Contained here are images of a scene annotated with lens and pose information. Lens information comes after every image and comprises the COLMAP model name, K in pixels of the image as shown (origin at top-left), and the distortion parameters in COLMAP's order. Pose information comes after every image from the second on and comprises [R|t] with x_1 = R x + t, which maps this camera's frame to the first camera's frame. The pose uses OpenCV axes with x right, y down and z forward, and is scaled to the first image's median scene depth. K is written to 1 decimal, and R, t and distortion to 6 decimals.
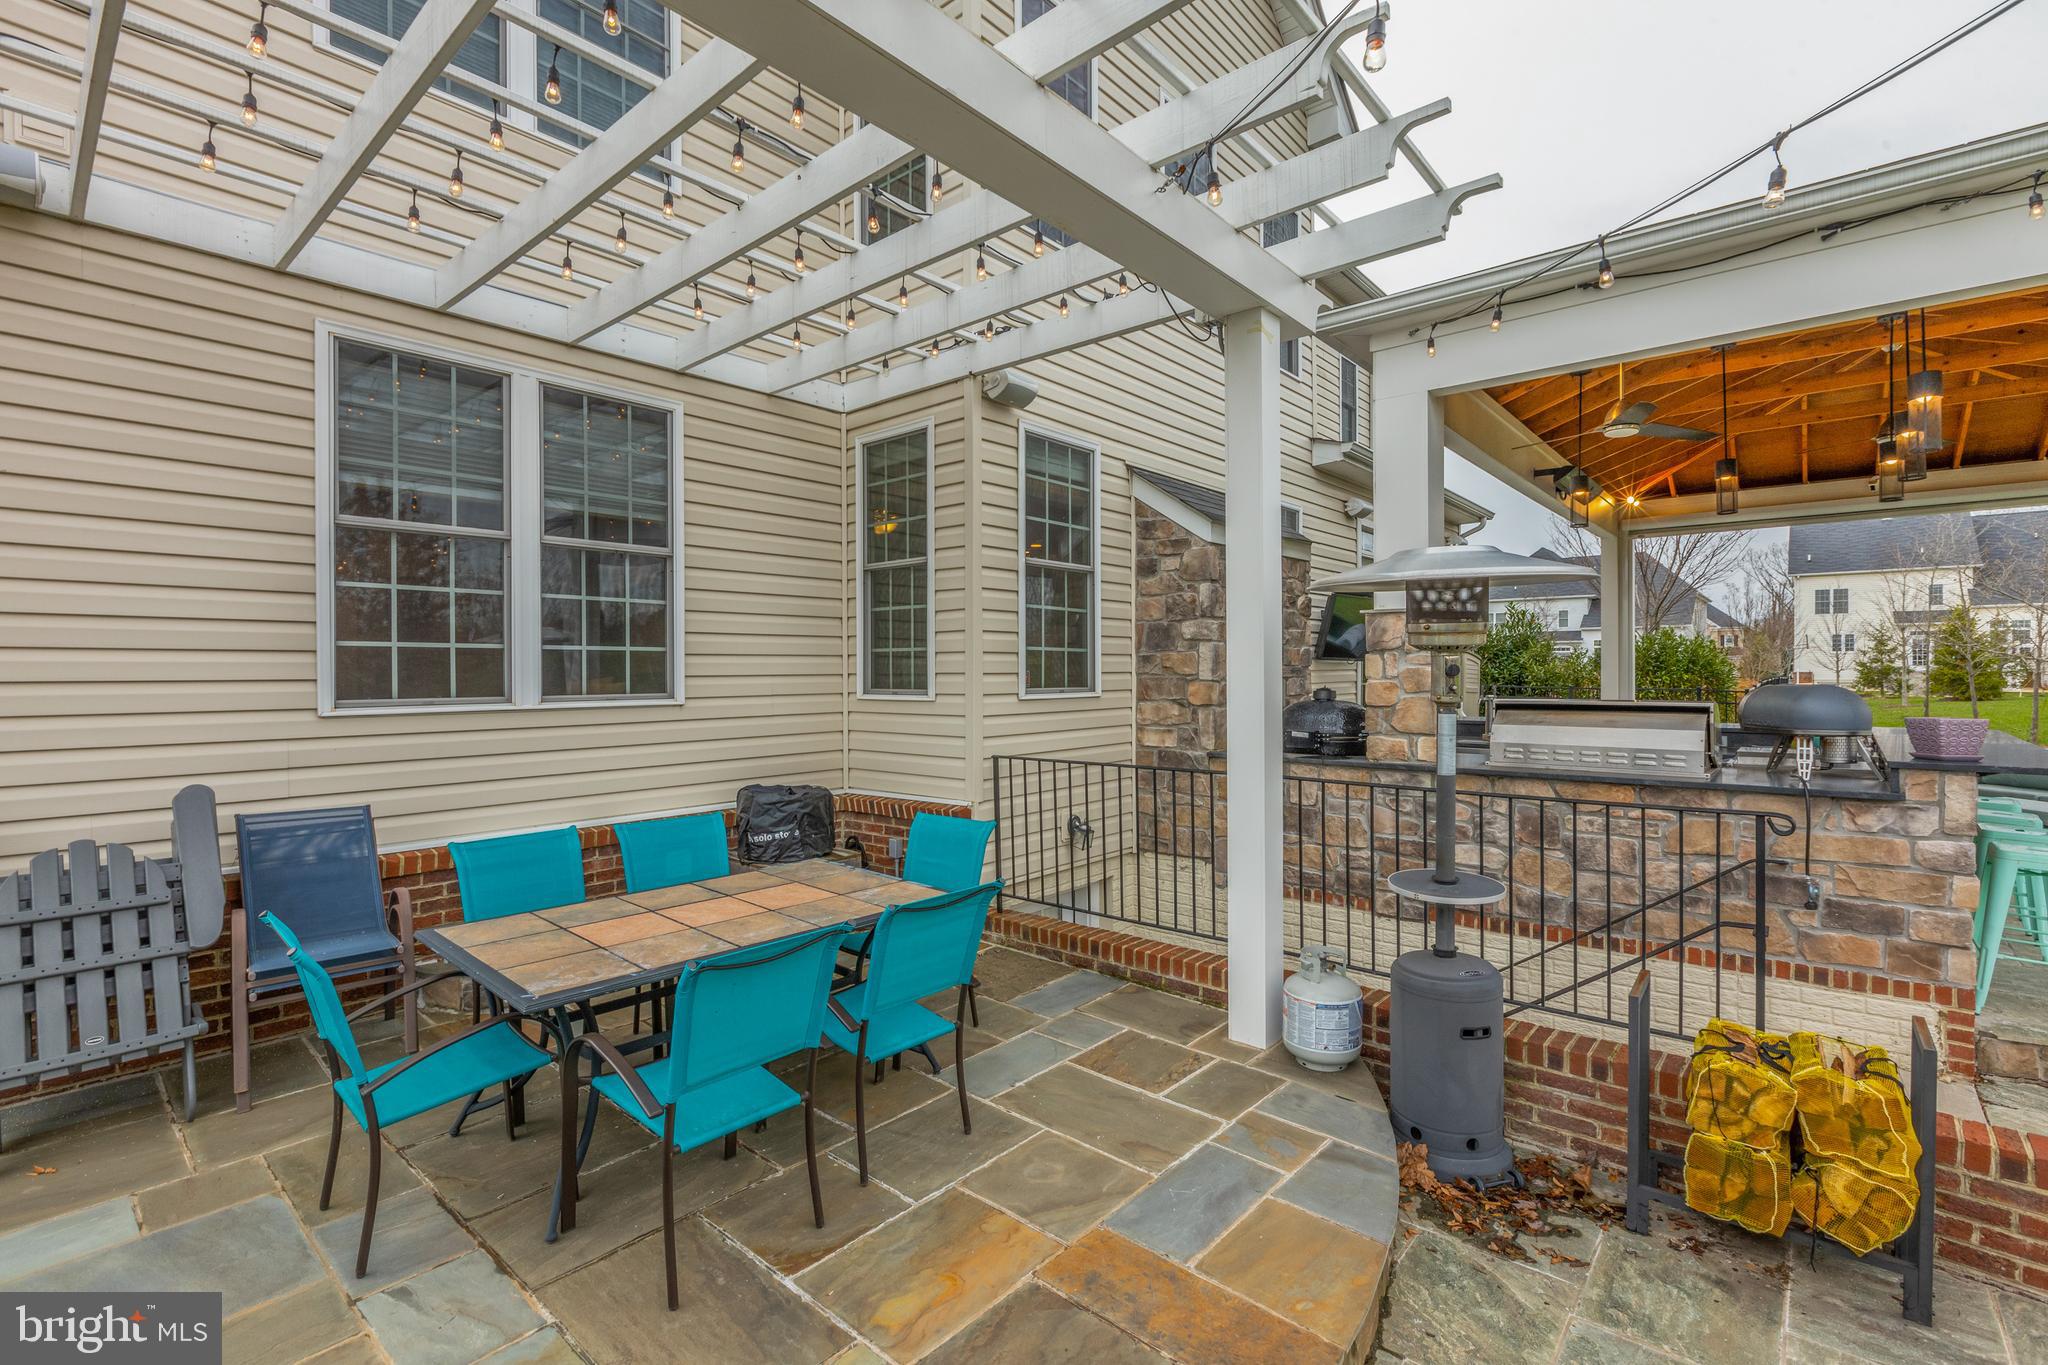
lens RADIAL K [[921.0, 0, 1027.1], [0, 921.0, 676.6], [0, 0, 1]] dist [-0.007101, -0.001066]
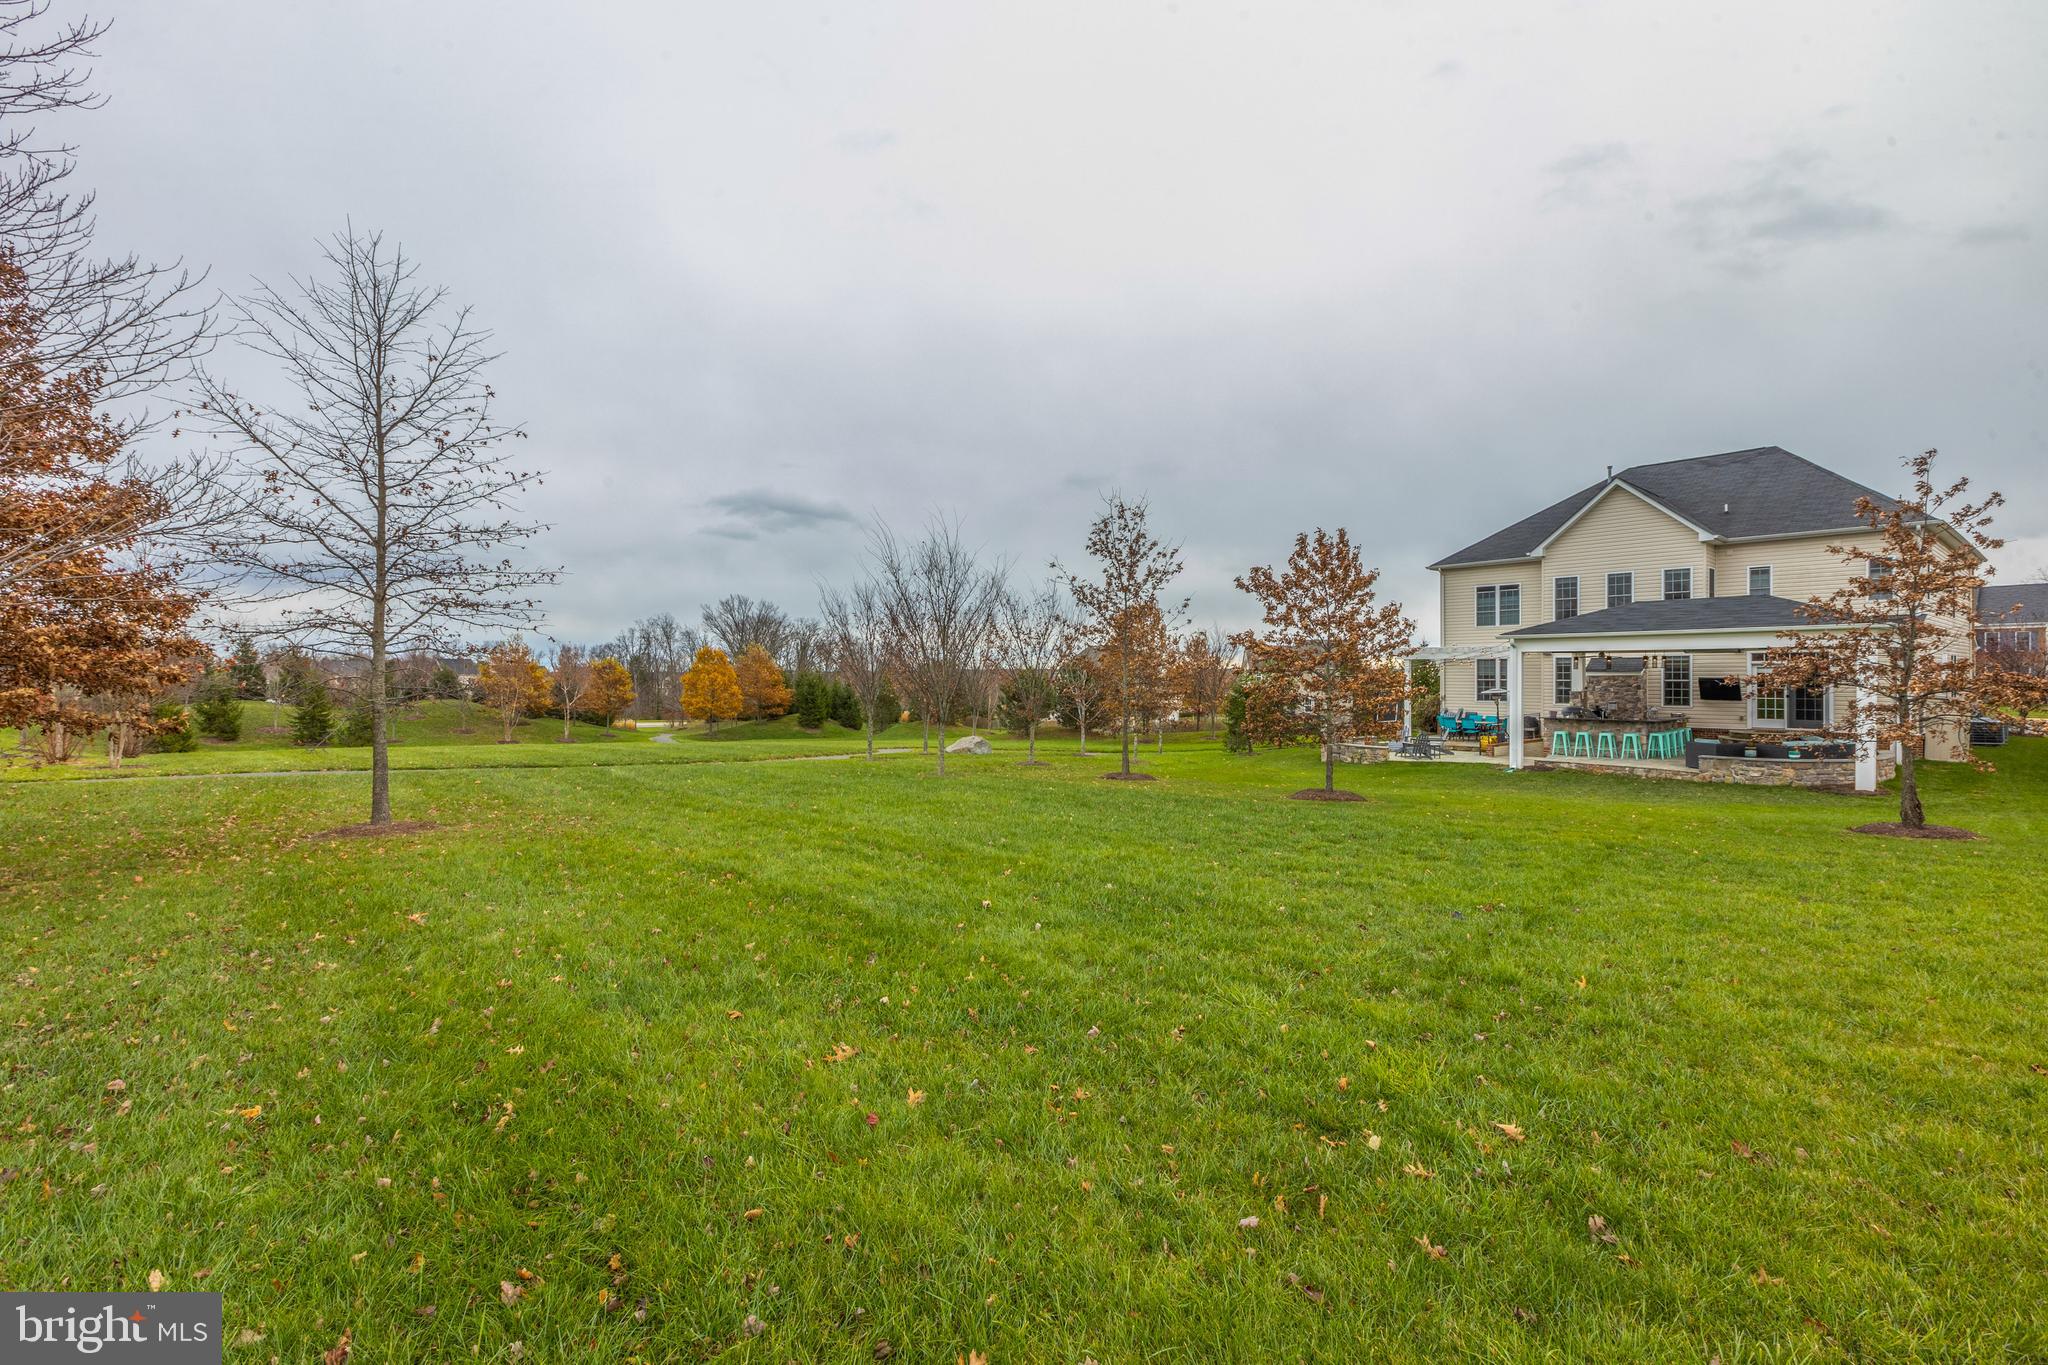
lens RADIAL K [[909.4, 0, 1025.5], [0, 909.4, 677.8], [0, 0, 1]] dist [0.002061, -0.000516]
pose [[-0.158619, 0.013169, -0.987252, 6.660539], [-0.000252, 0.999910, 0.013379, -0.236787], [0.987340, 0.002371, -0.158601, -1.476731]]
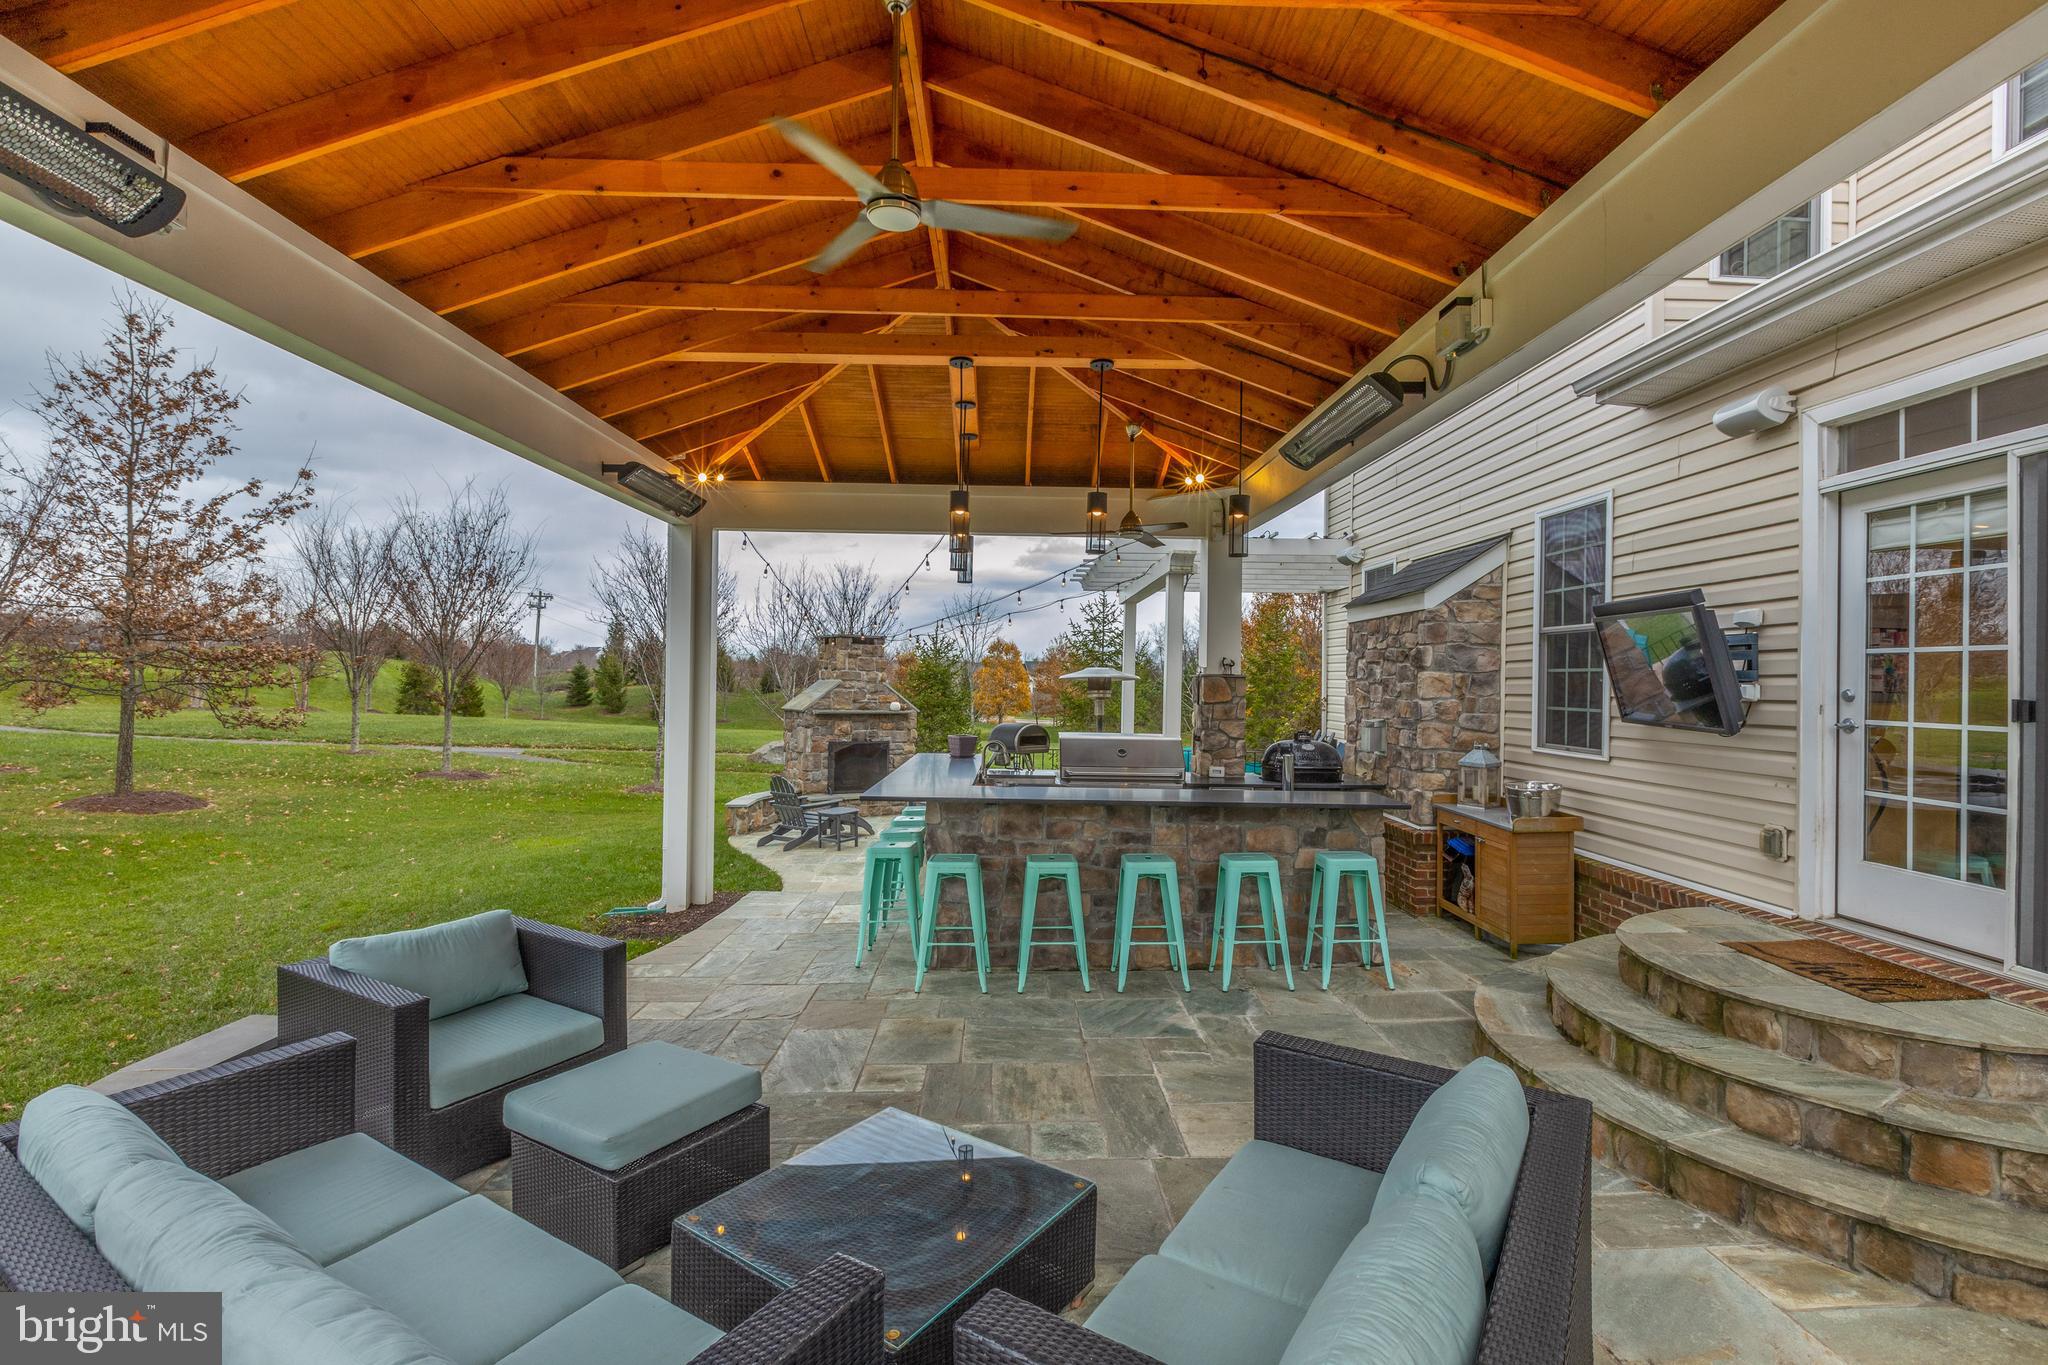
lens RADIAL K [[921.0, 0, 1029.8], [0, 921.0, 681.0], [0, 0, 1]] dist [-0.007101, -0.001066]
pose [[-0.739786, -0.003948, -0.672831, 1.765363], [-0.016072, 0.999801, 0.011805, -0.079864], [0.672650, 0.019547, -0.739702, 2.025666]]
